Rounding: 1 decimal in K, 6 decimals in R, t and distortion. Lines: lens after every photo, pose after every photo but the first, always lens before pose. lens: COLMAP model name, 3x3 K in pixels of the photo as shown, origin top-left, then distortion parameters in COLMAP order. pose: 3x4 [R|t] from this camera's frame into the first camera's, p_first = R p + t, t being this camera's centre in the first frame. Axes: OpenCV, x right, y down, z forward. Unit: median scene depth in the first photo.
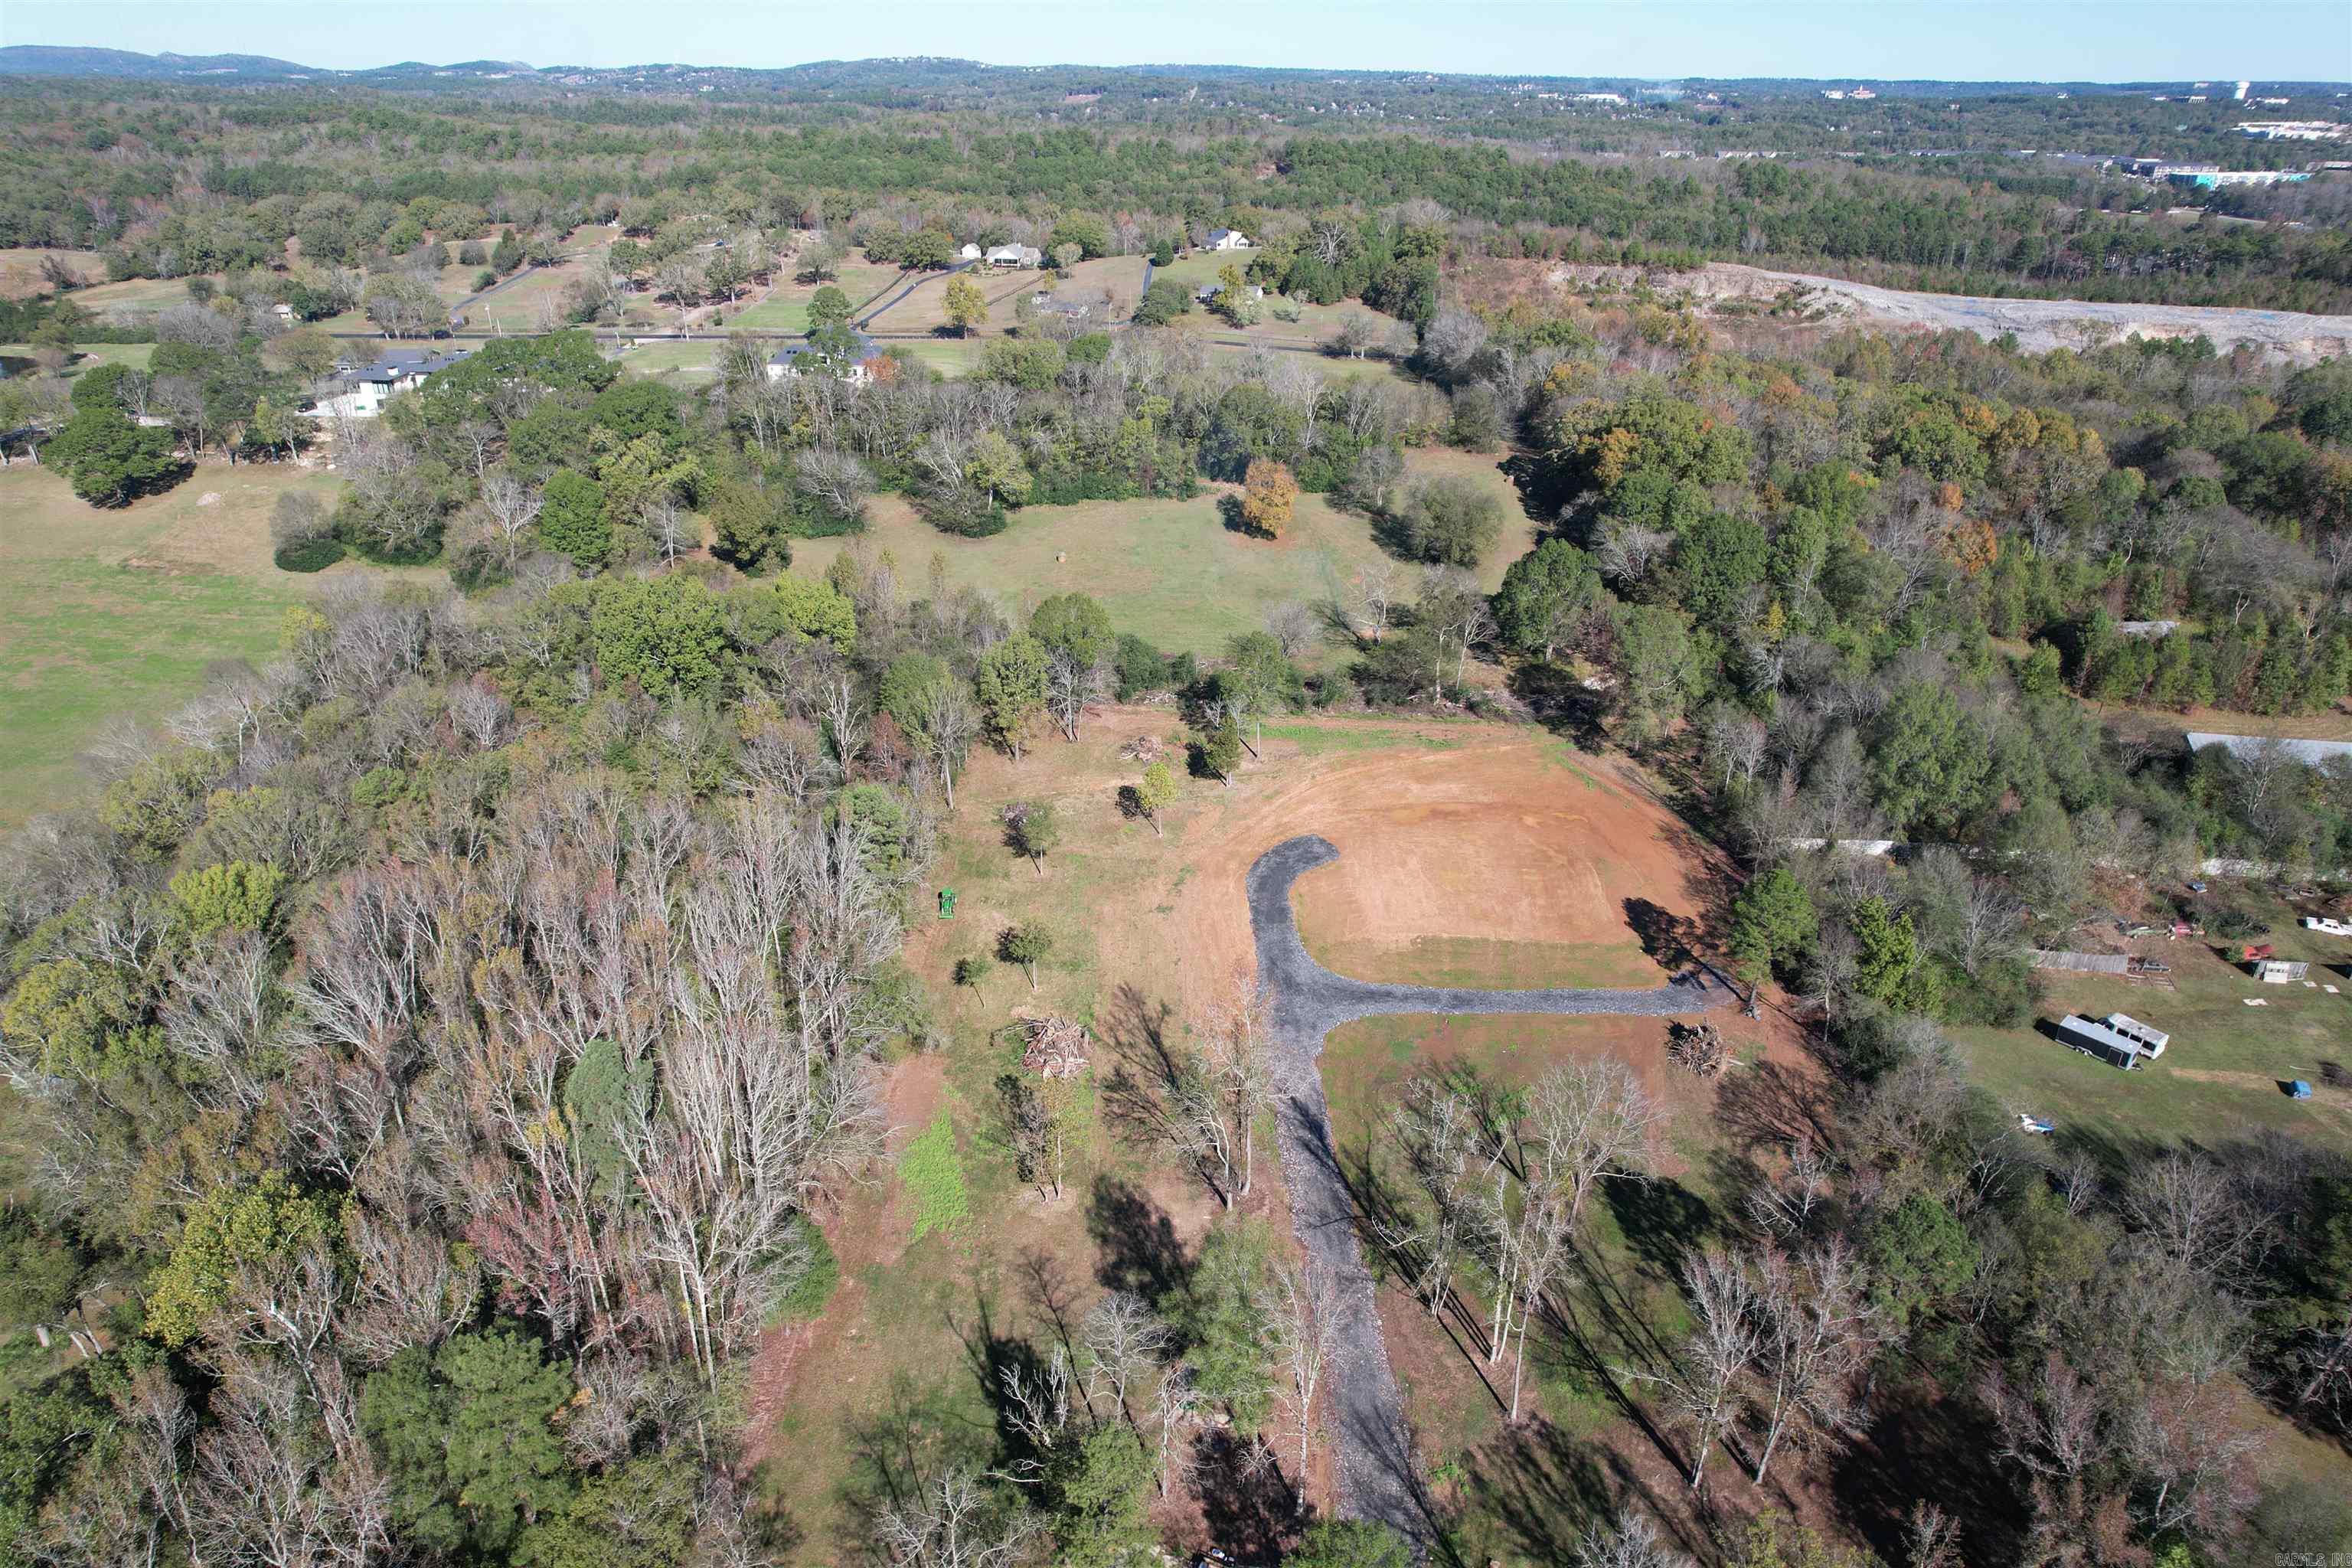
lens RADIAL K [[1520.6, 0, 1182.5], [0, 1520.6, 750.9], [0, 0, 1]] dist [-0.042808, 0.002971]
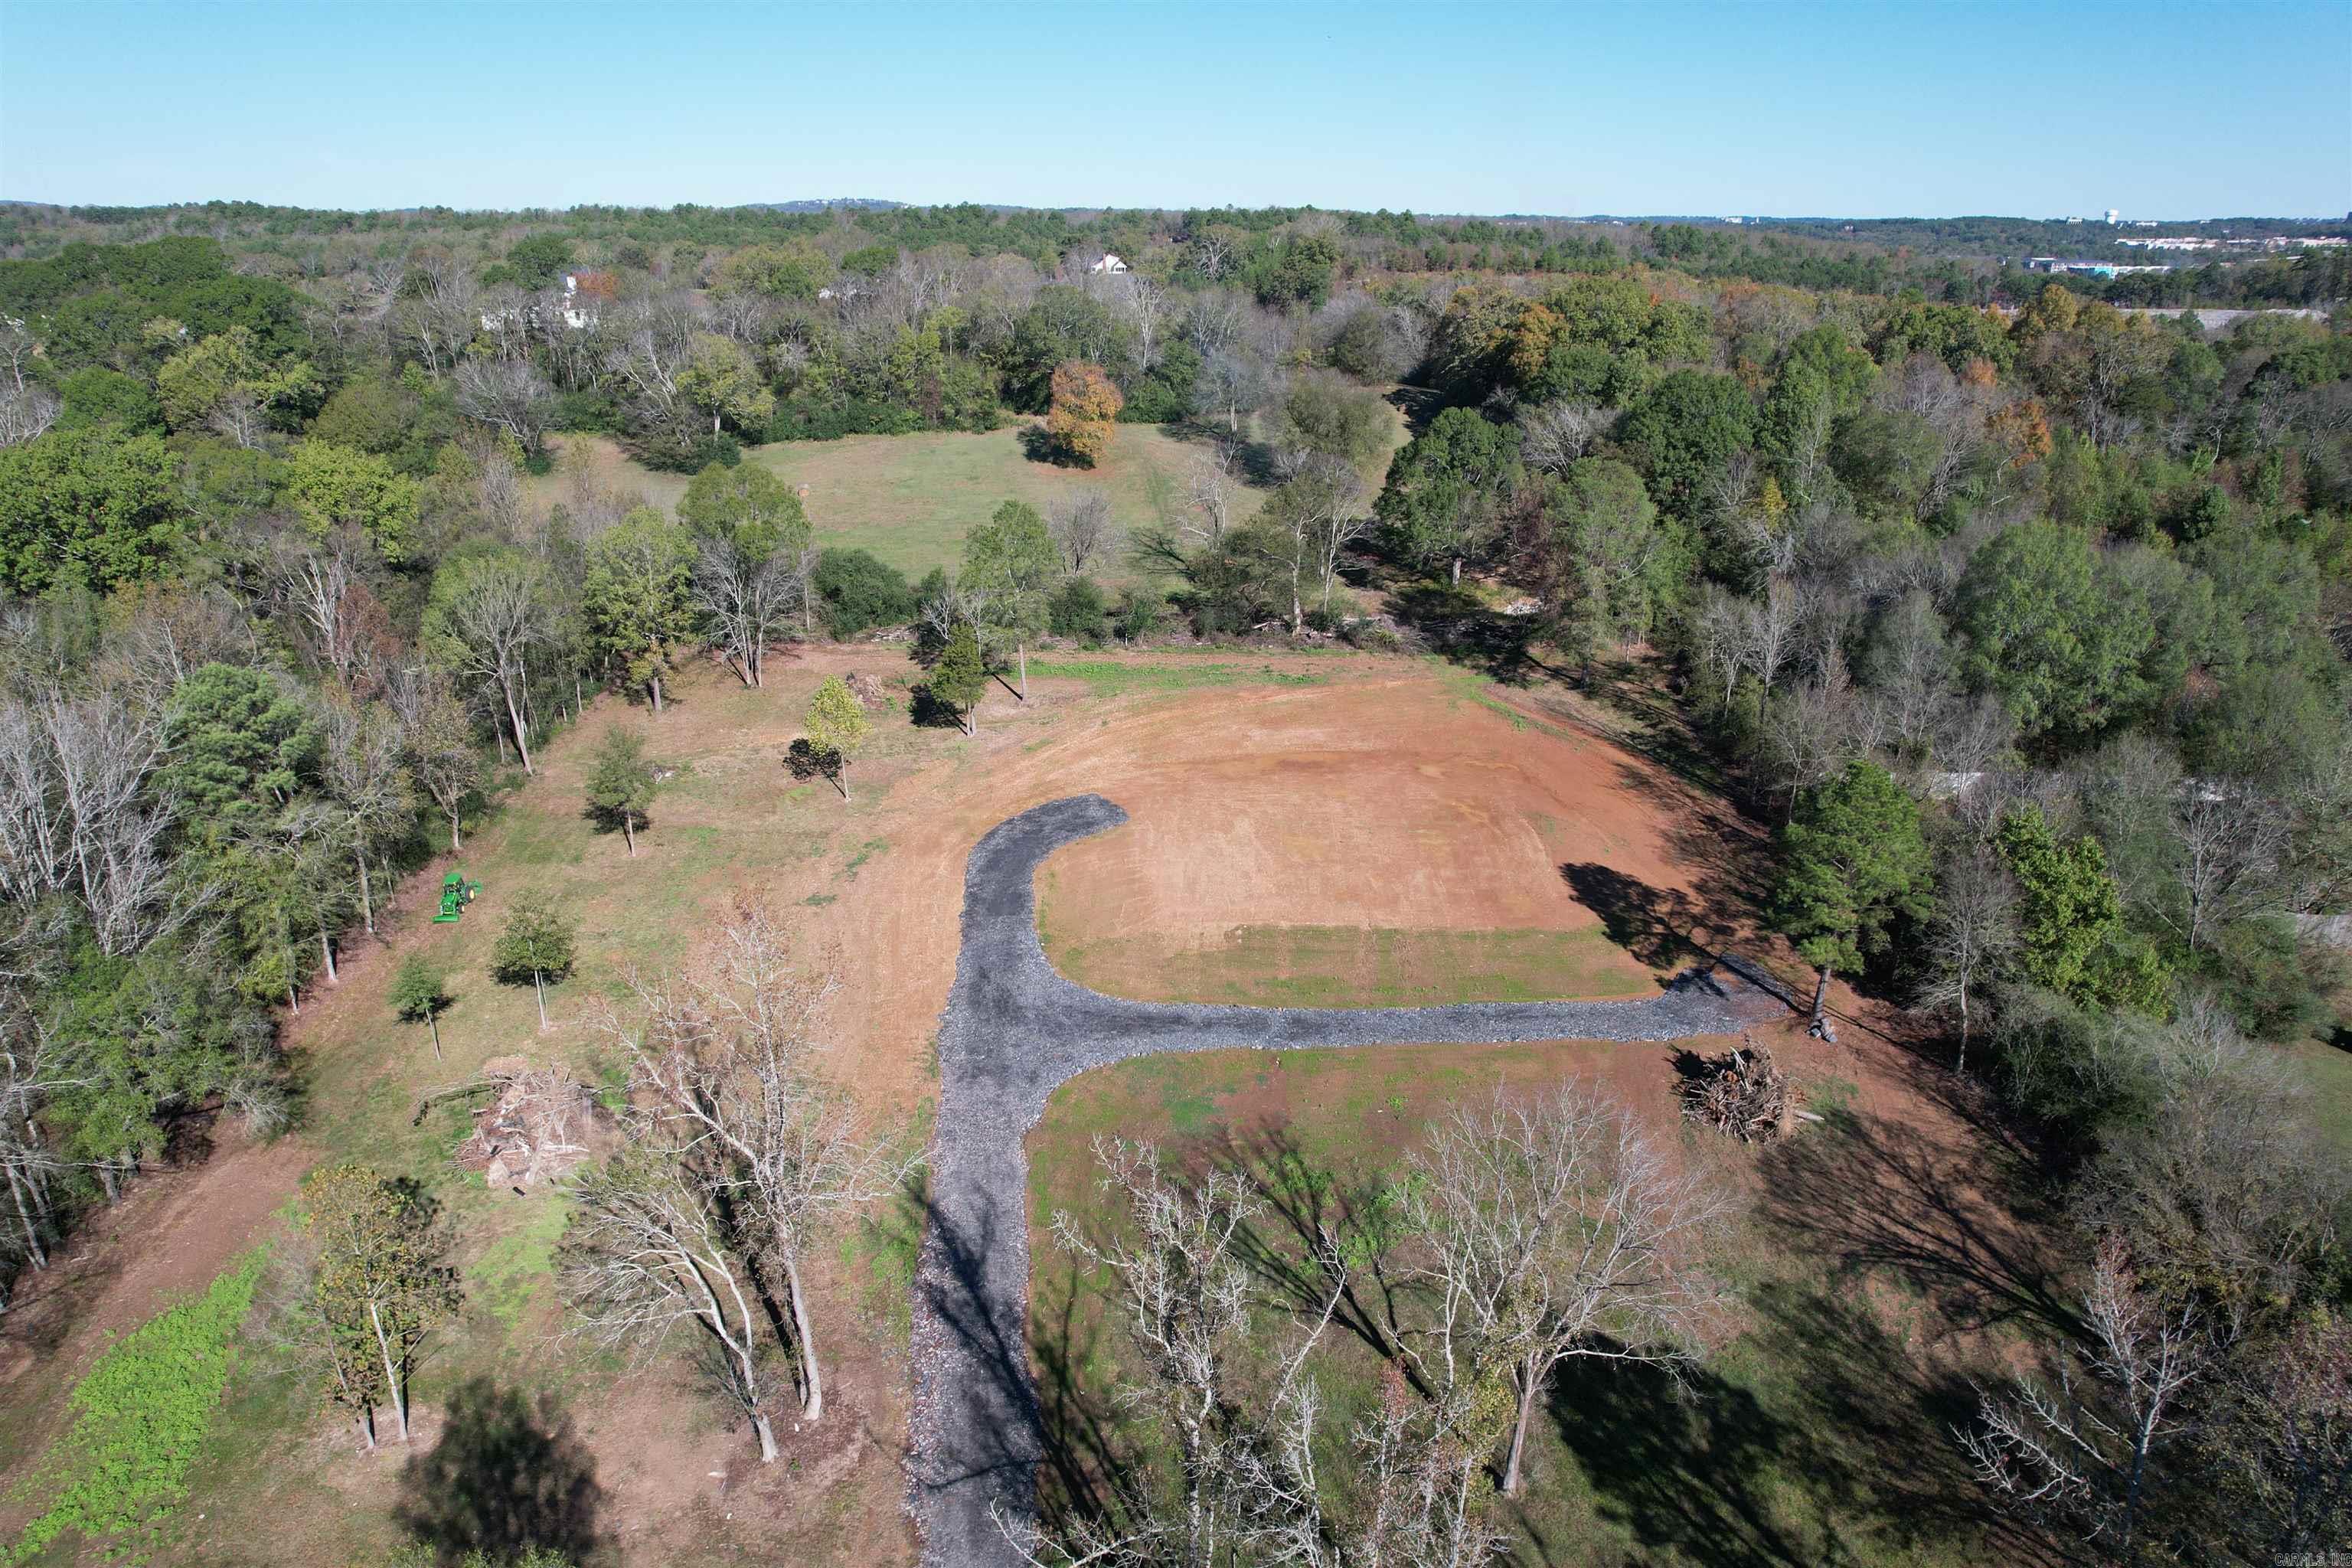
lens RADIAL K [[1503.1, 0, 1178.5], [0, 1503.1, 792.8], [0, 0, 1]] dist [-0.063848, 0.051546]
pose [[0.999010, -0.022657, 0.038291, 0.101230], [0.024861, 0.998001, -0.058107, 0.093913], [-0.036898, 0.059001, 0.997576, 0.380252]]
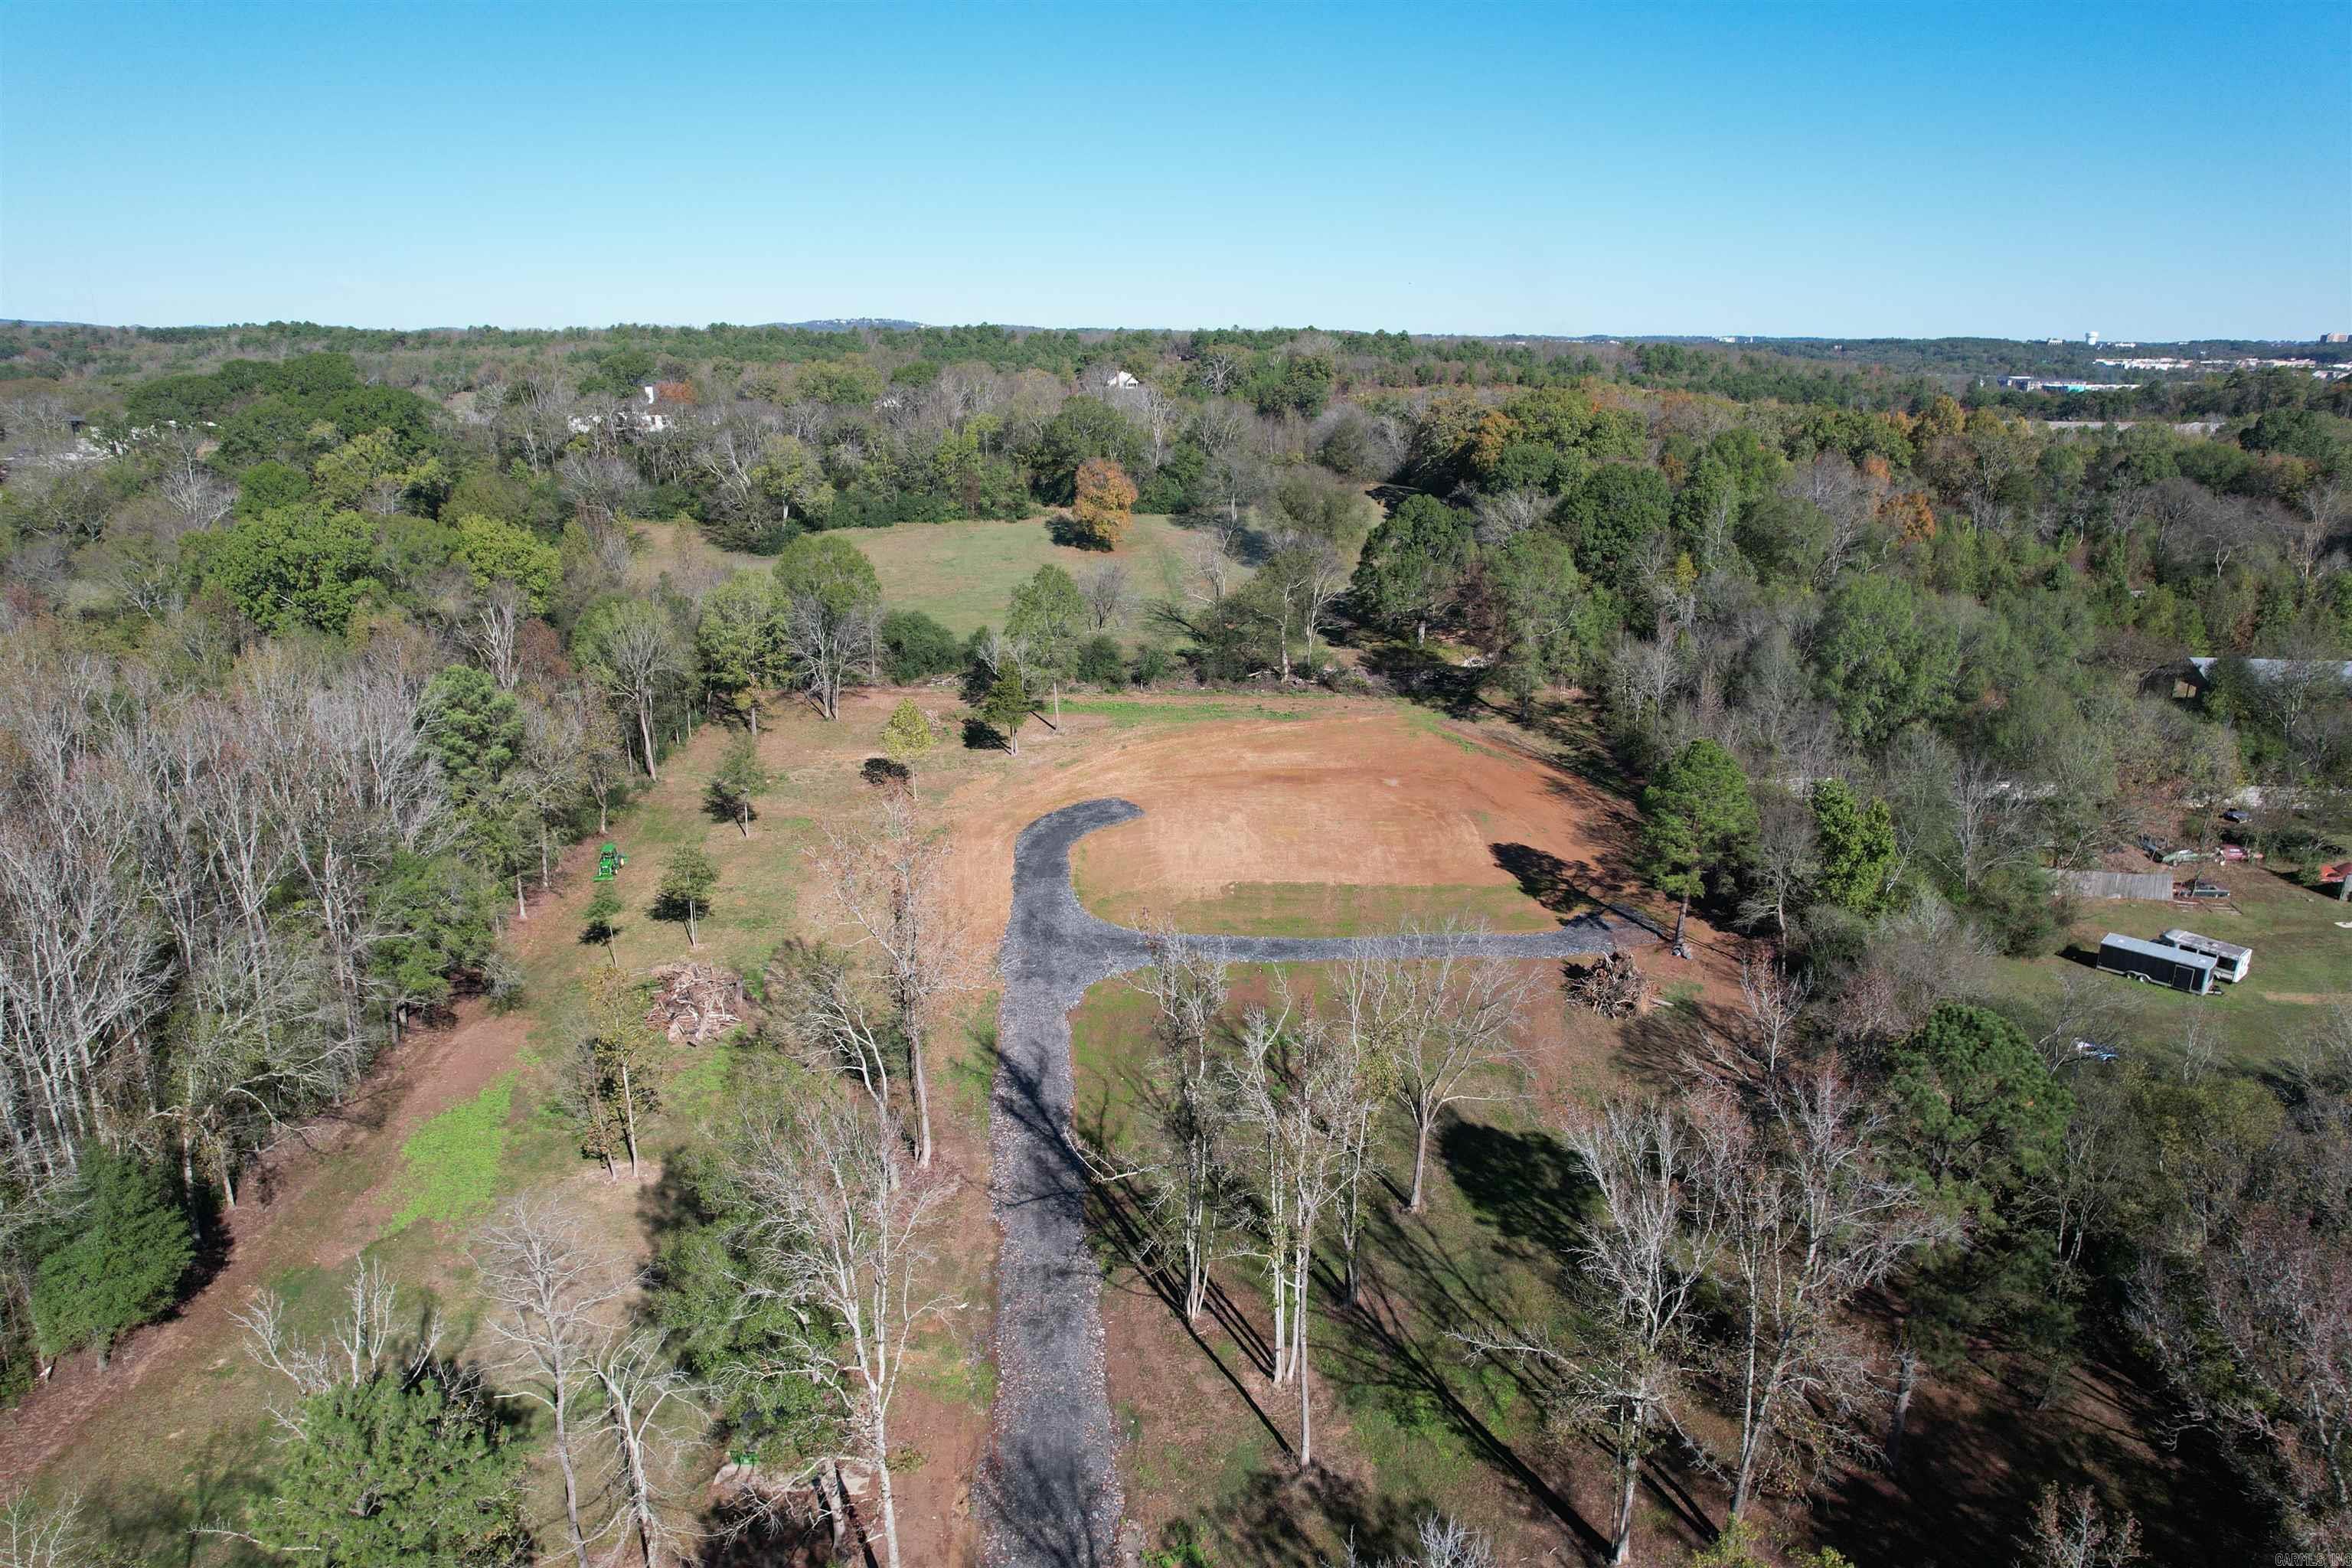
lens RADIAL K [[1499.5, 0, 1177.7], [0, 1499.5, 795.3], [0, 0, 1]] dist [-0.054788, 0.033347]
pose [[0.999258, -0.017018, 0.034542, 0.094978], [0.021327, 0.991483, -0.128478, 0.156935], [-0.032062, 0.129119, 0.991111, 0.241167]]
